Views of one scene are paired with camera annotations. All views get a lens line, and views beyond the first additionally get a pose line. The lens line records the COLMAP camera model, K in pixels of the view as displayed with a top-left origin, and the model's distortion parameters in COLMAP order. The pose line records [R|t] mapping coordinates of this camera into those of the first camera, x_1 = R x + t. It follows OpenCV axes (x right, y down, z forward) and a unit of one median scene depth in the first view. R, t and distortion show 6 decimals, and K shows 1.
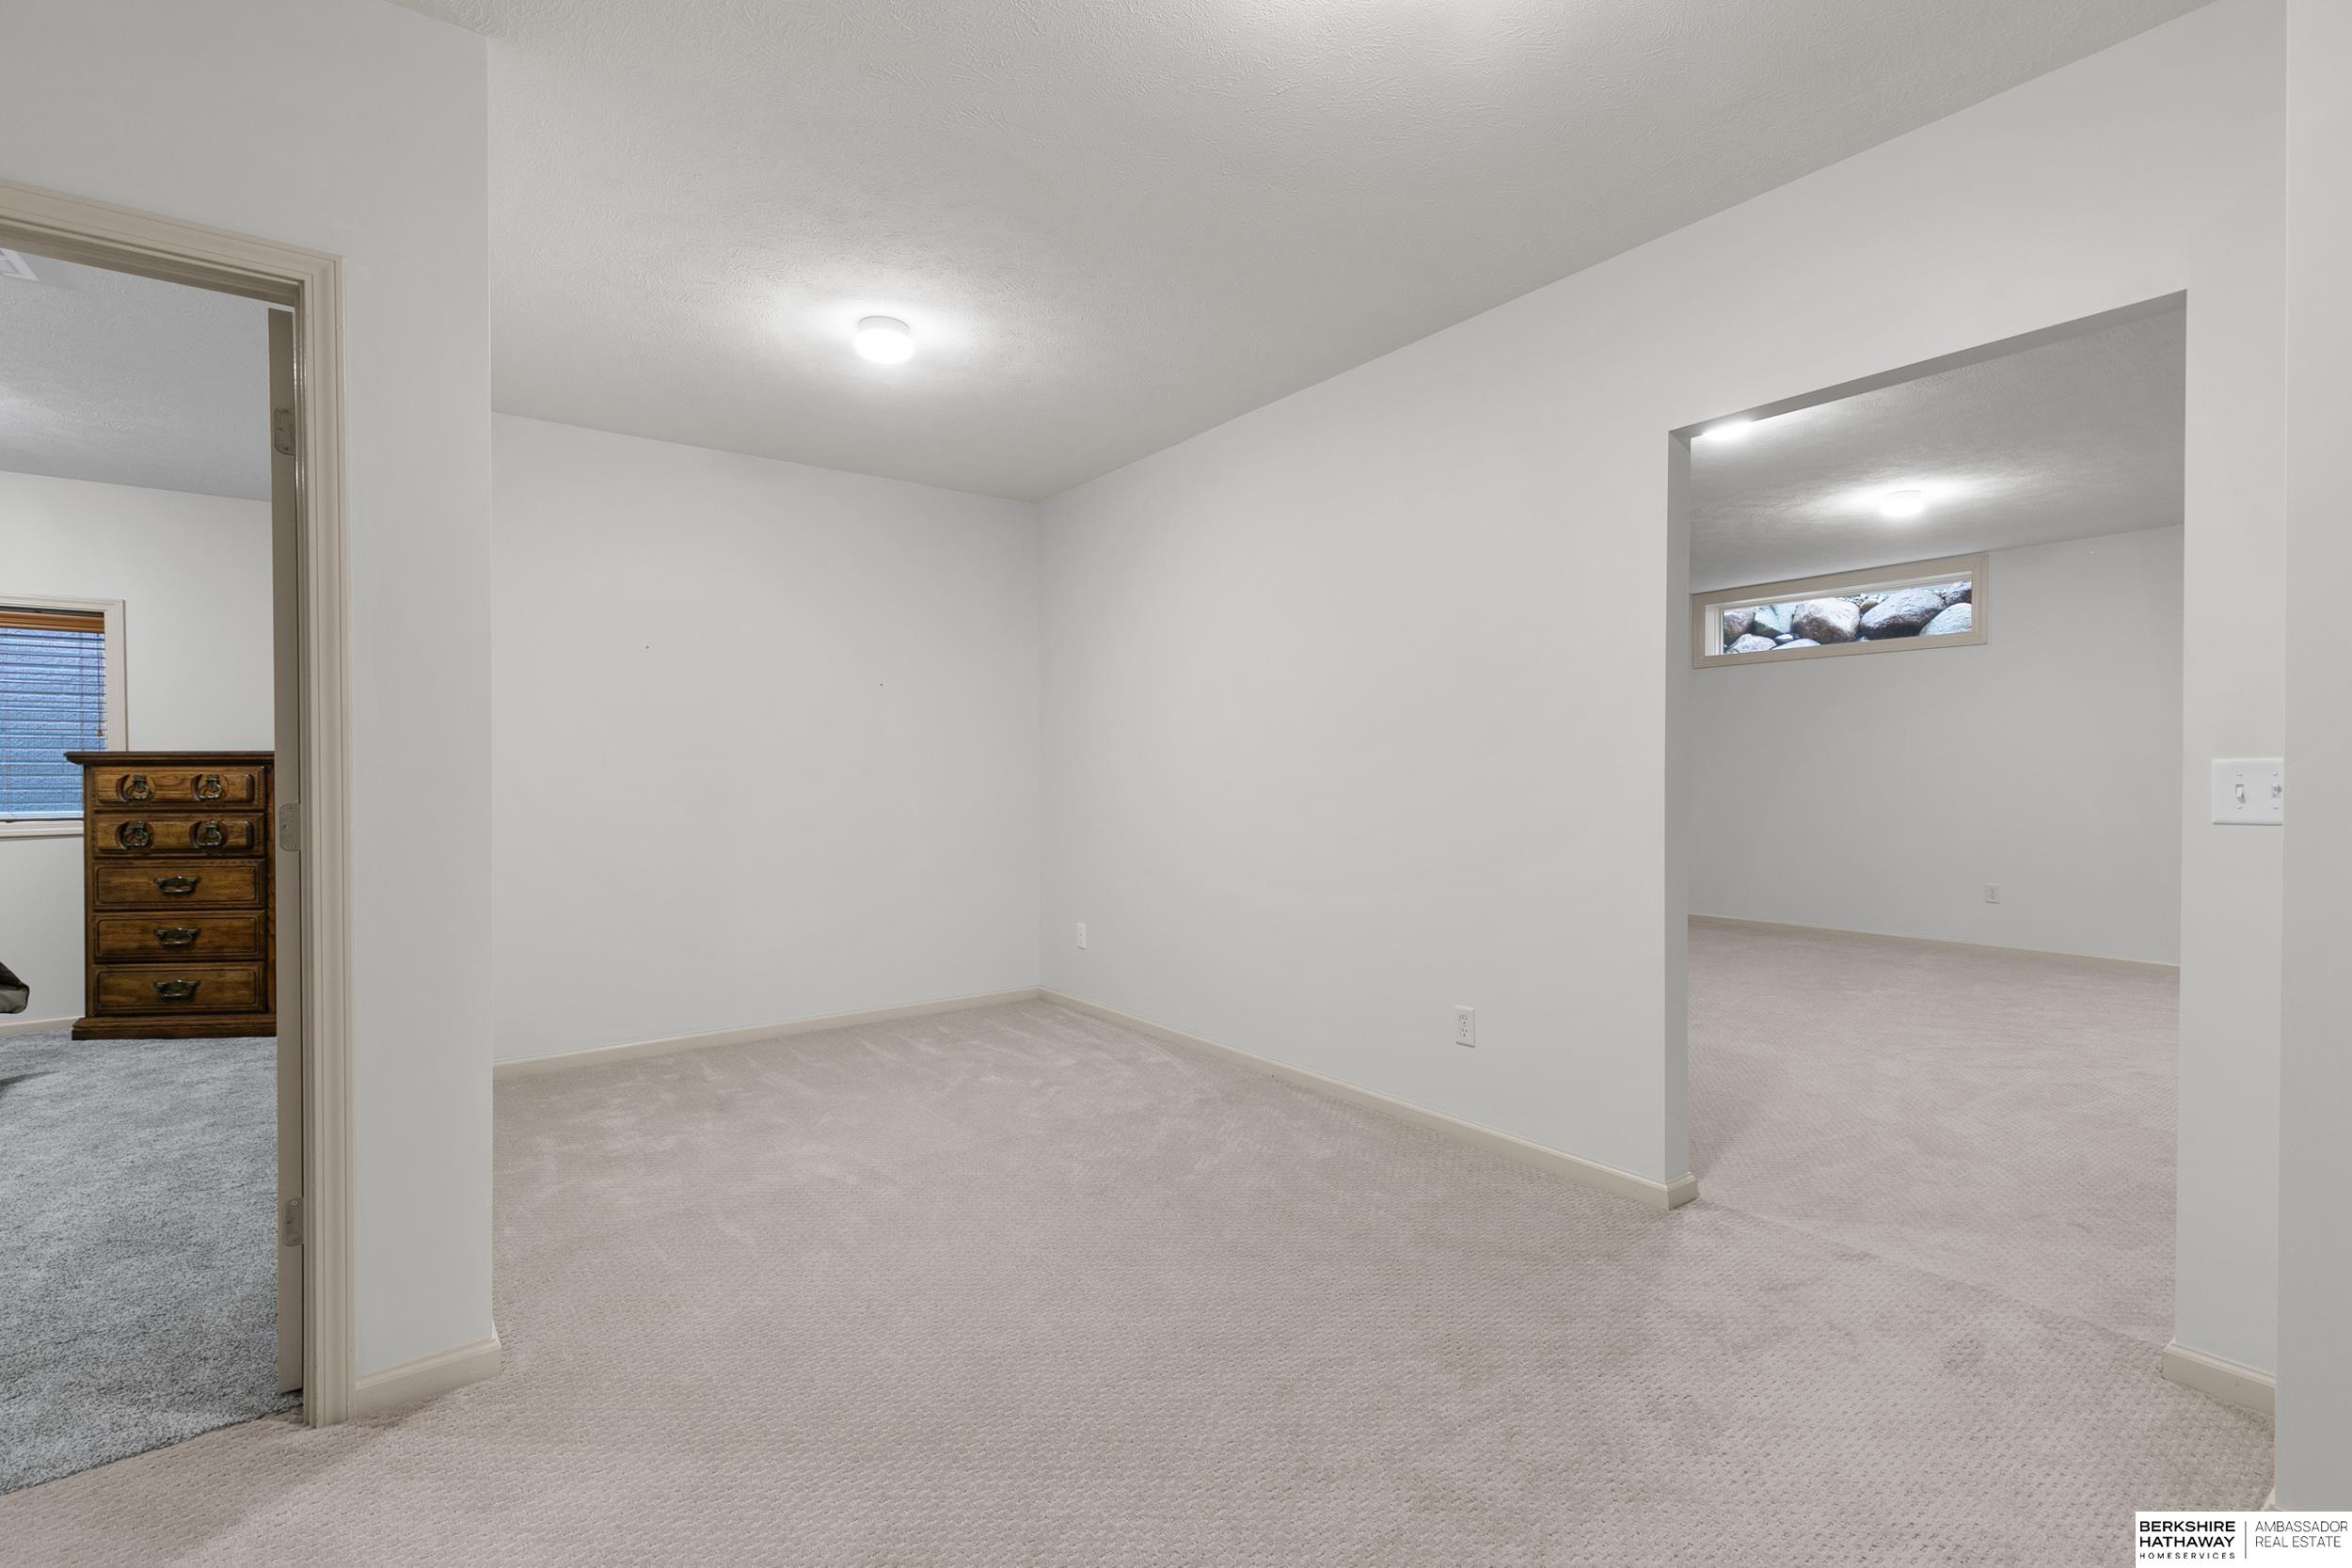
lens RADIAL K [[1061.5, 0, 1177.3], [0, 1061.5, 784.3], [0, 0, 1]] dist [0.014426, -0.001537]
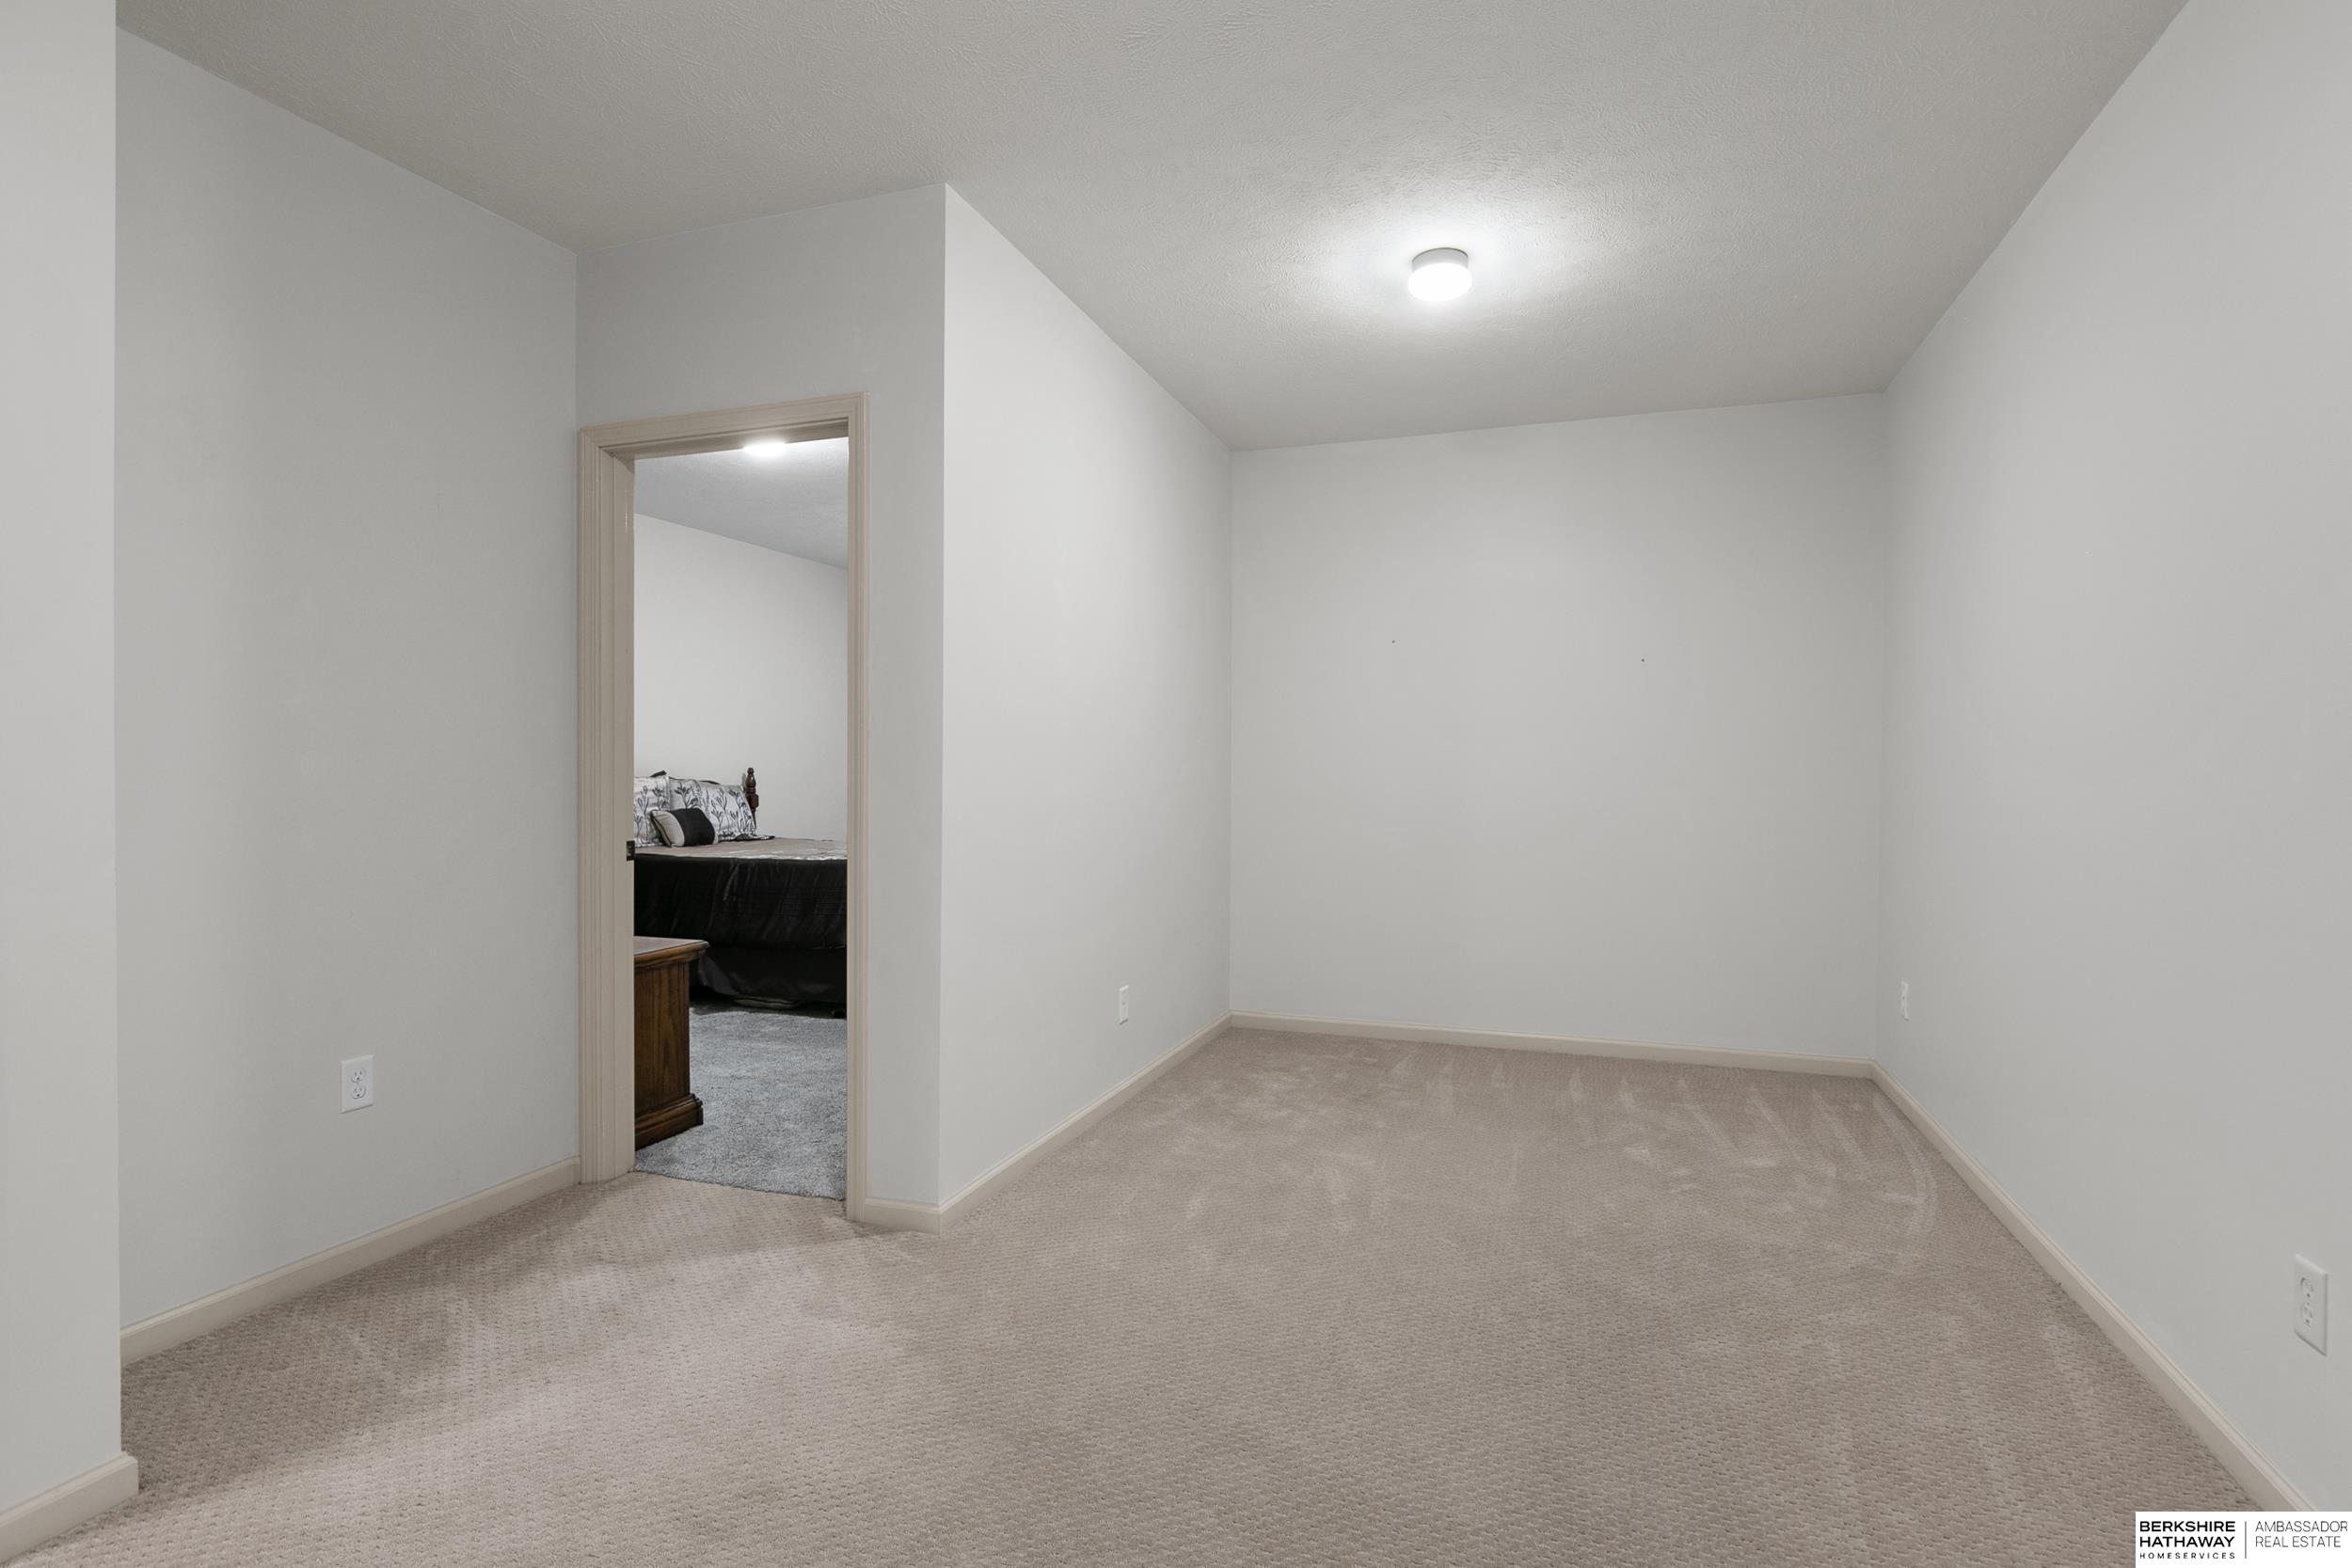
lens RADIAL K [[1132.0, 0, 1178.3], [0, 1132.0, 785.7], [0, 0, 1]] dist [0.001757, -0.000195]
pose [[0.561525, 0.018350, -0.827256, 0.260243], [-0.011744, 0.999830, 0.014207, -0.001548], [0.827376, 0.001738, 0.561646, 0.198411]]
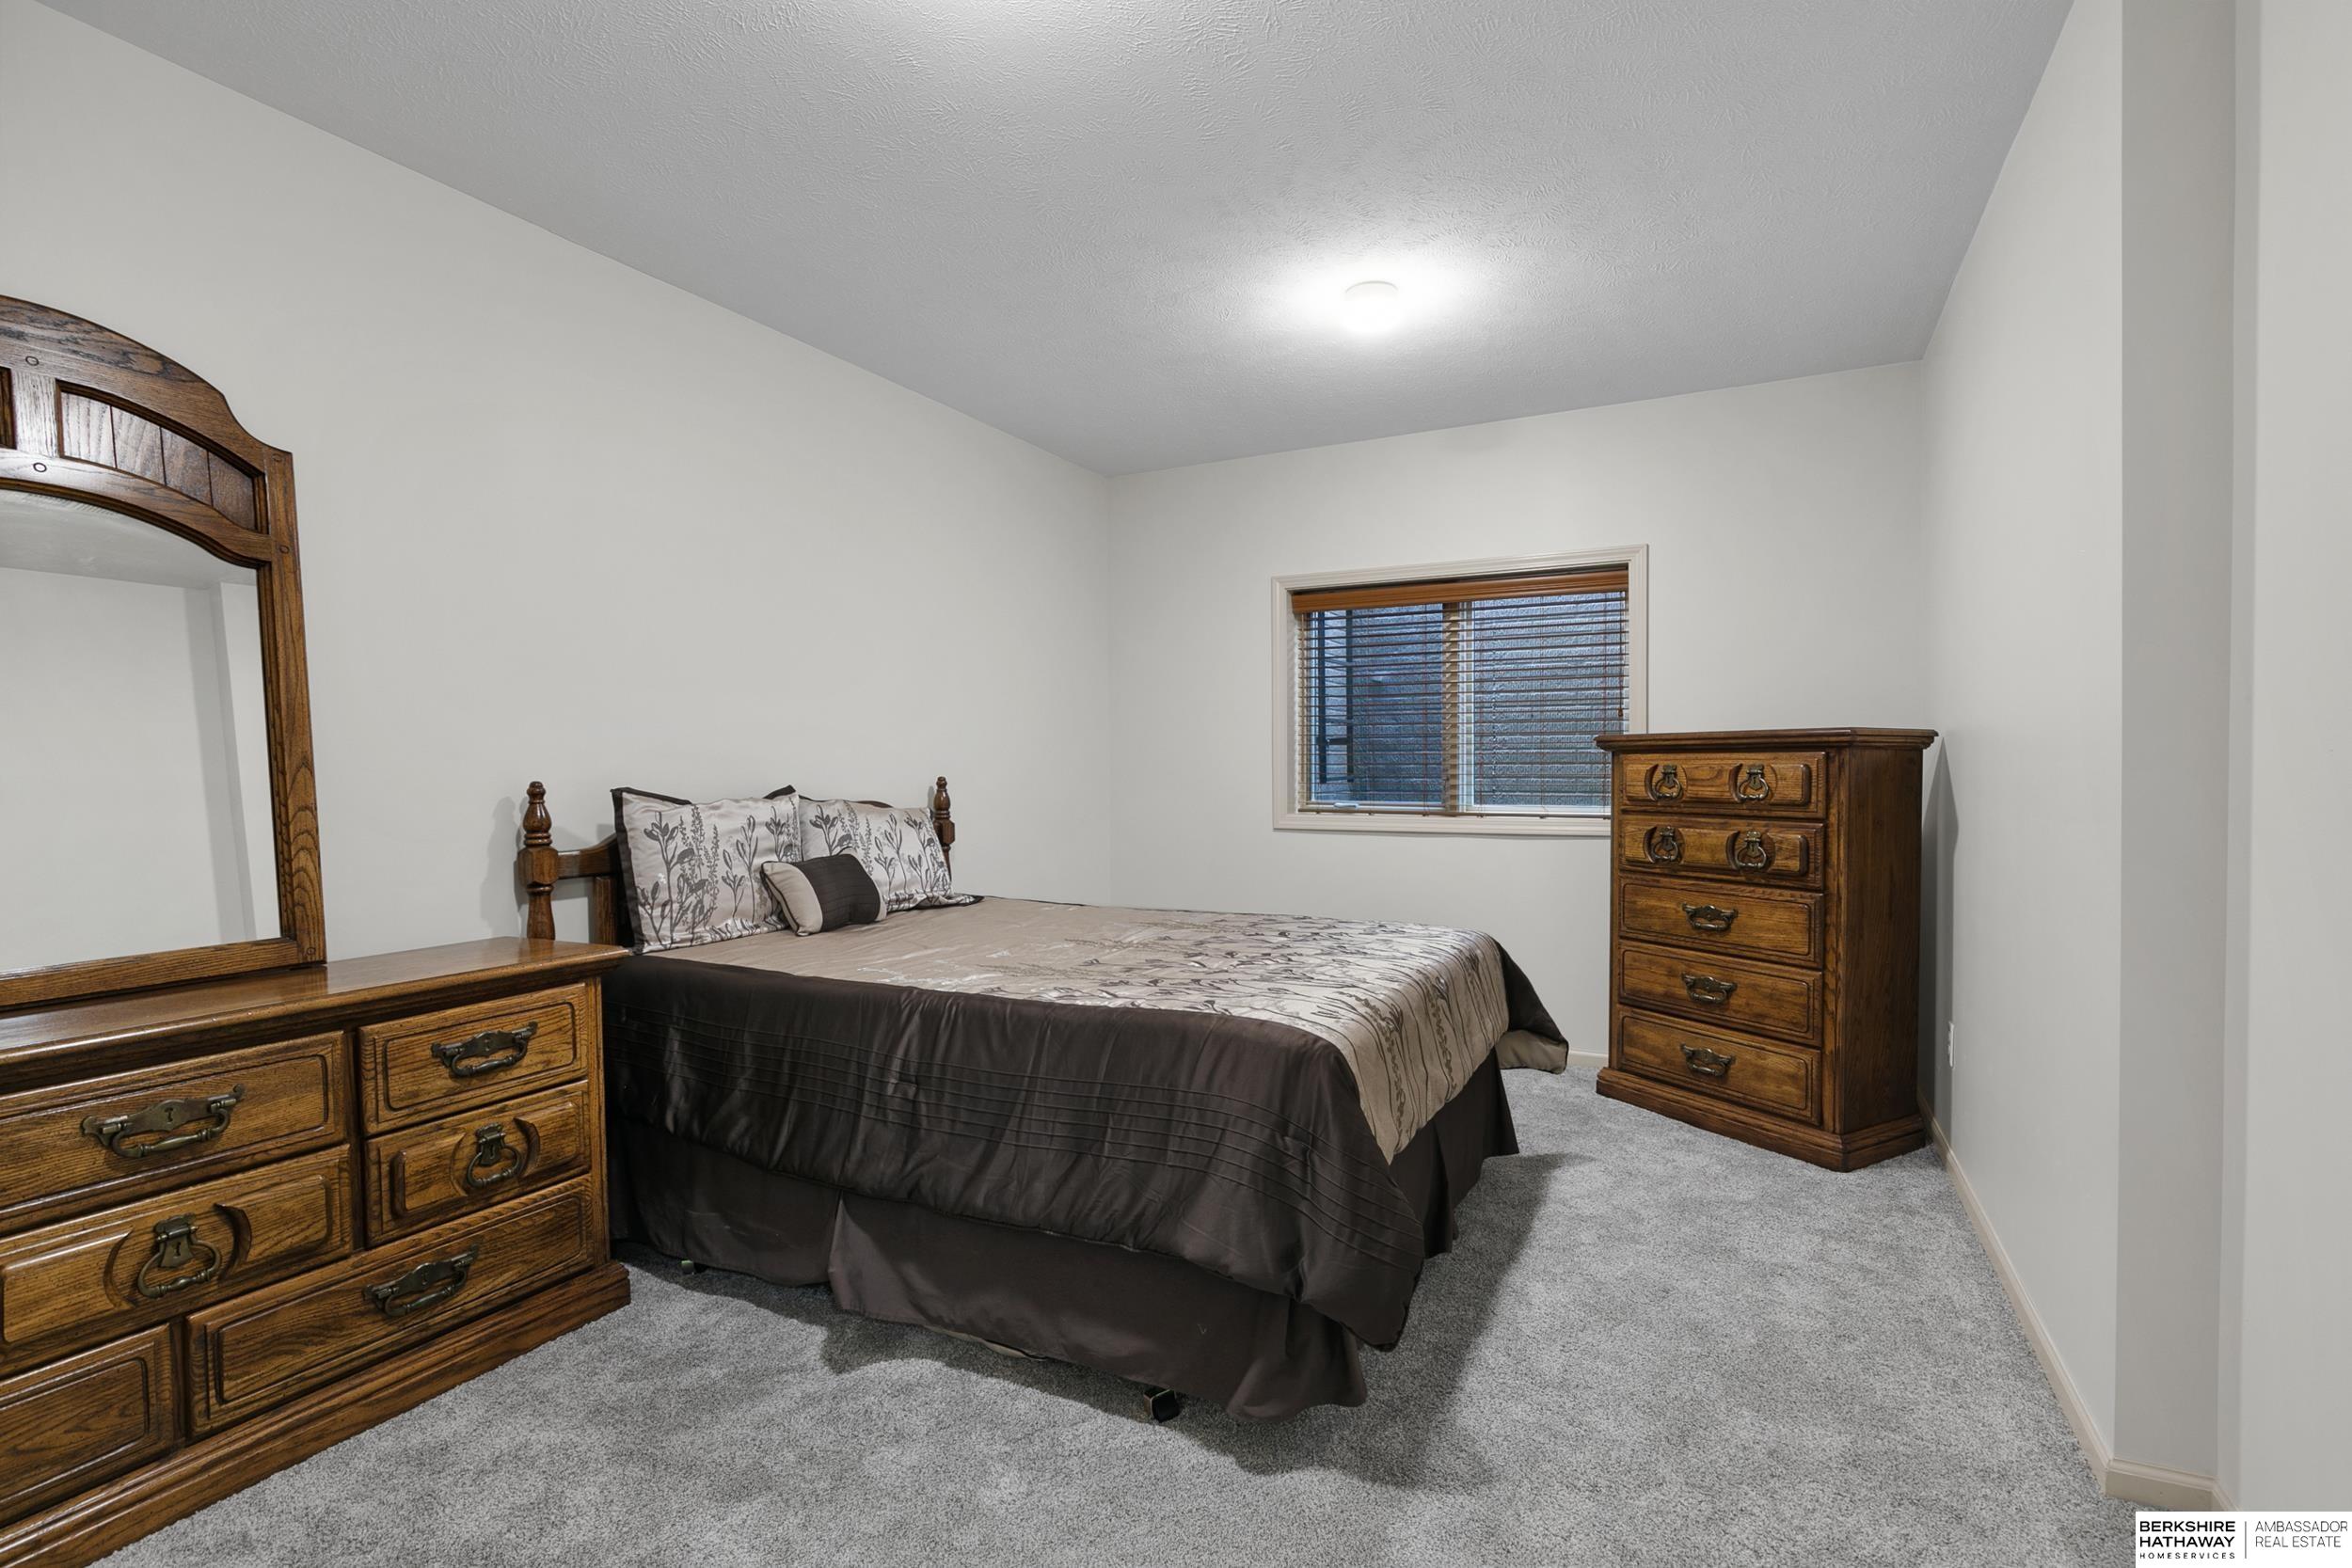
lens RADIAL K [[1100.6, 0, 1188.6], [0, 1100.6, 809.1], [0, 0, 1]] dist [-0.011745, -0.000098]
pose [[0.442135, 0.038253, -0.896132, -0.428822], [-0.003429, 0.999155, 0.040959, -0.008018], [0.896942, -0.015037, 0.441893, 0.361837]]
